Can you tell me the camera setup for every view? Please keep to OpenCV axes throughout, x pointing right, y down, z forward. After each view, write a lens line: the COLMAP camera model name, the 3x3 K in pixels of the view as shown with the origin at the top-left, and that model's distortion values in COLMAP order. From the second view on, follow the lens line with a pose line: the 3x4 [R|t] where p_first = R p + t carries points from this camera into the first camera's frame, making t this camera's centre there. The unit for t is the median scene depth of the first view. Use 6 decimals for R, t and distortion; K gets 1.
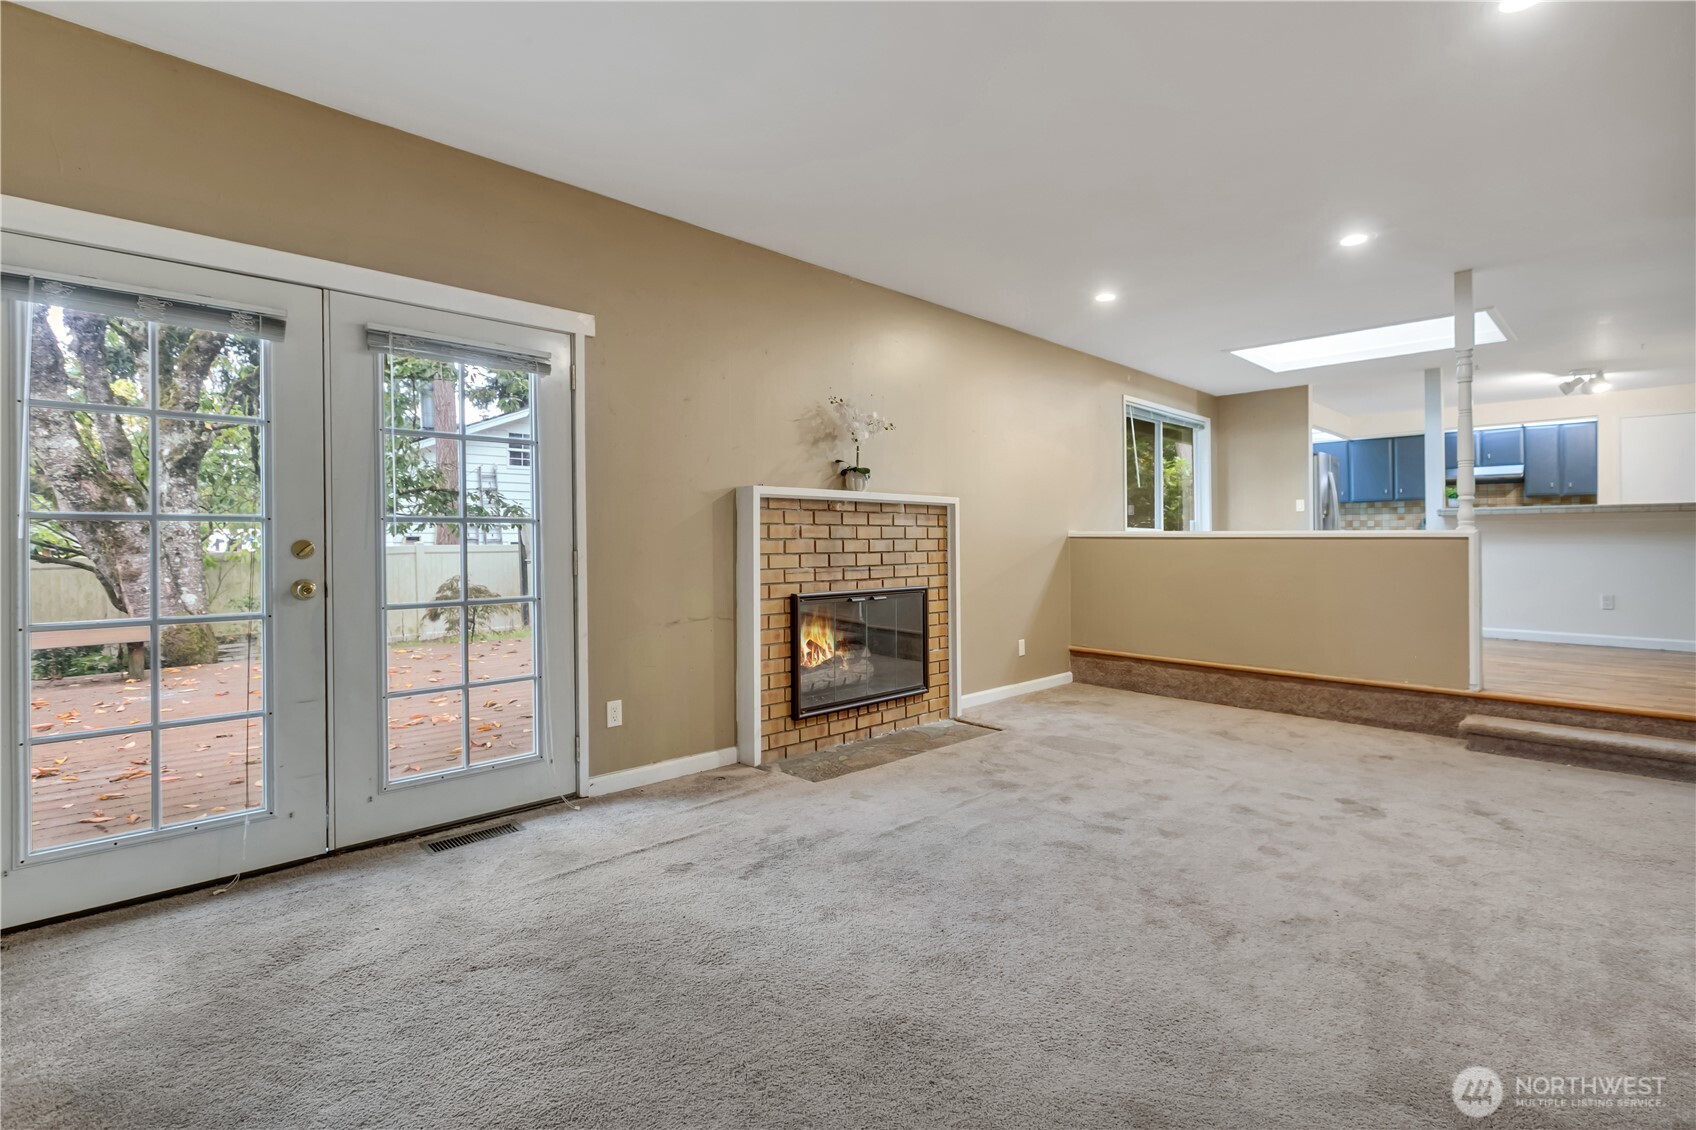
lens RADIAL K [[786.4, 0, 872.0], [0, 786.4, 529.0], [0, 0, 1]] dist [0.001134, 0.001889]
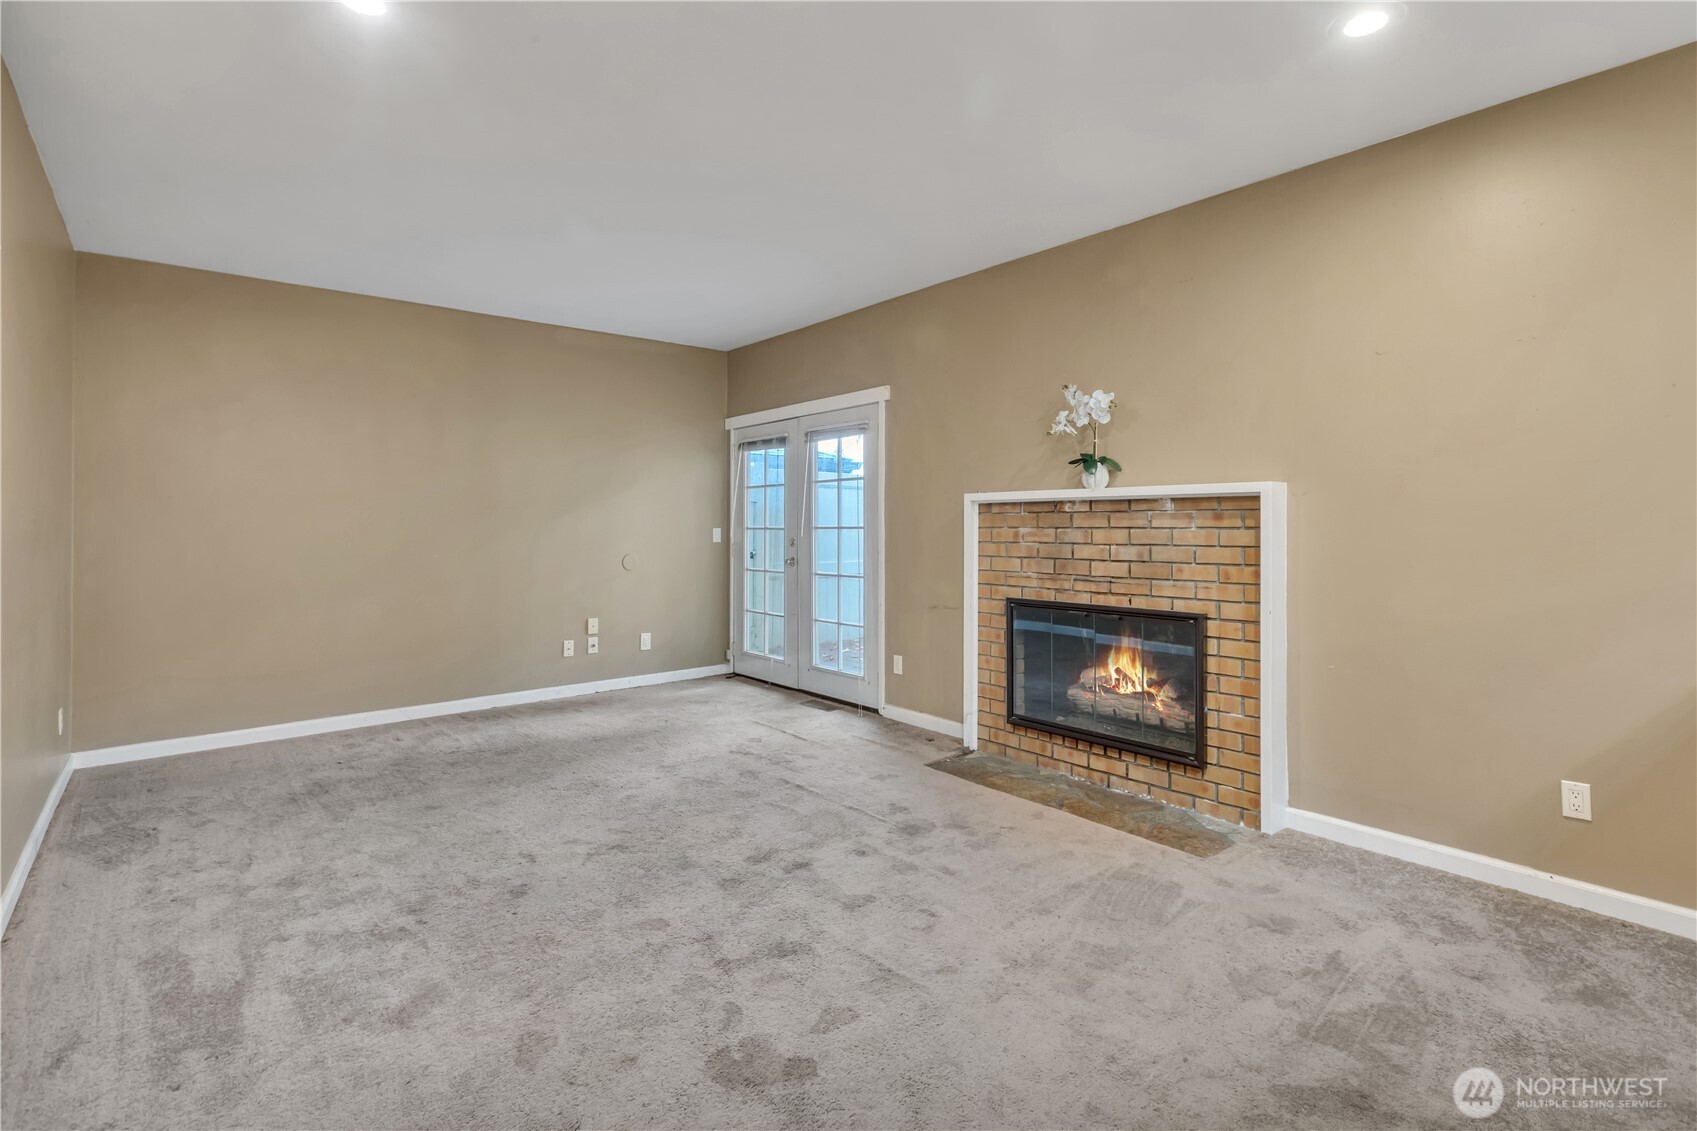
lens RADIAL K [[786.9, 0, 862.5], [0, 786.9, 508.2], [0, 0, 1]] dist [0.001134, 0.001889]
pose [[-0.068021, -0.020570, -0.997472, 0.938565], [0.014616, 0.999660, -0.021612, -0.012453], [0.997577, -0.016049, -0.067697, 0.899955]]
